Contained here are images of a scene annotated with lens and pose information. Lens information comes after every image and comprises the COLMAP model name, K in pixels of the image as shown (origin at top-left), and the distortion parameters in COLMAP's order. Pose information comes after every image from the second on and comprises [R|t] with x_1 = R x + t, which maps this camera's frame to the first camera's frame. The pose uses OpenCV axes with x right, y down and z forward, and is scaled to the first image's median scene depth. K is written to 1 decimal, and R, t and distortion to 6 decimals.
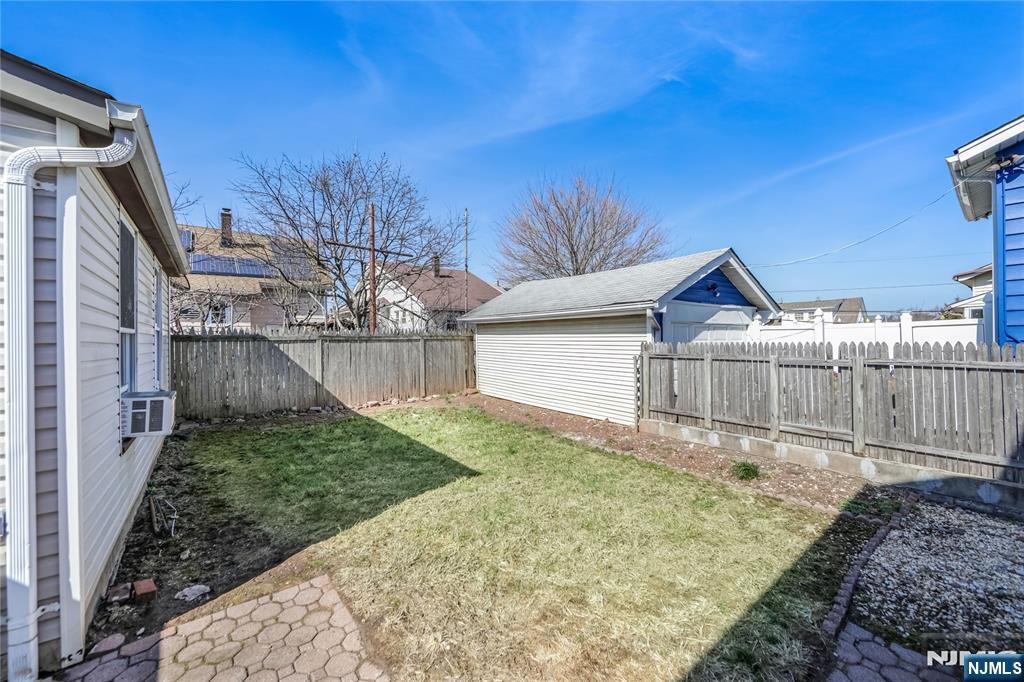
lens RADIAL K [[416.4, 0, 511.2], [0, 416.4, 337.4], [0, 0, 1]] dist [-0.008237, 0.001196]
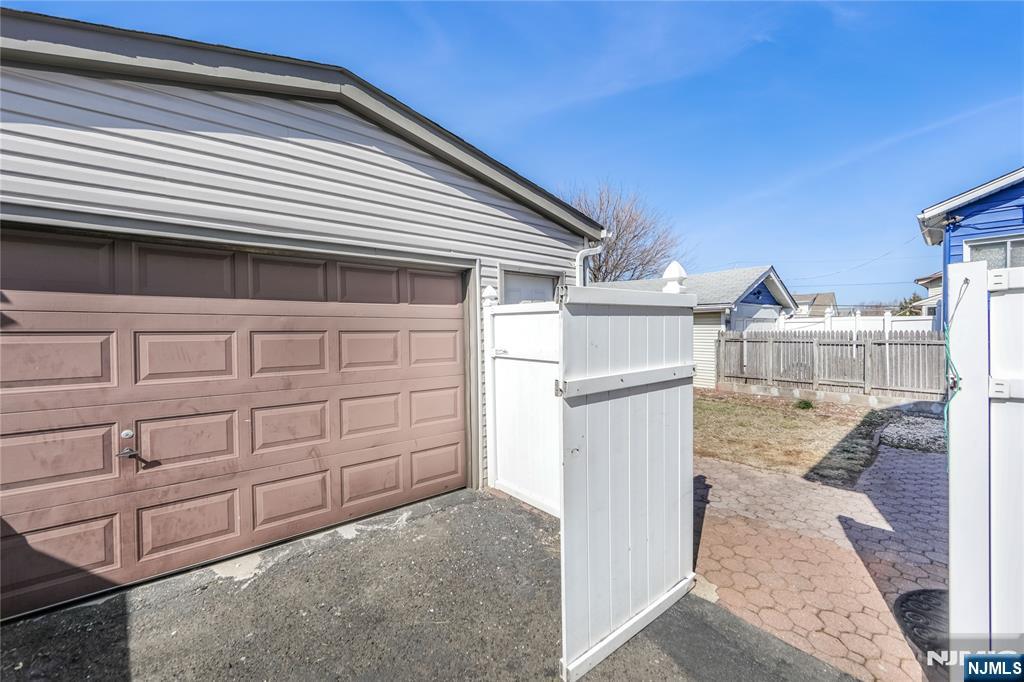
lens RADIAL K [[416.4, 0, 513.1], [0, 416.4, 337.3], [0, 0, 1]] dist [-0.008237, 0.001196]
pose [[0.998402, 0.001931, 0.056471, -0.589020], [-0.003269, 0.999716, 0.023610, 0.003066], [-0.056410, -0.023757, 0.998125, -0.514311]]
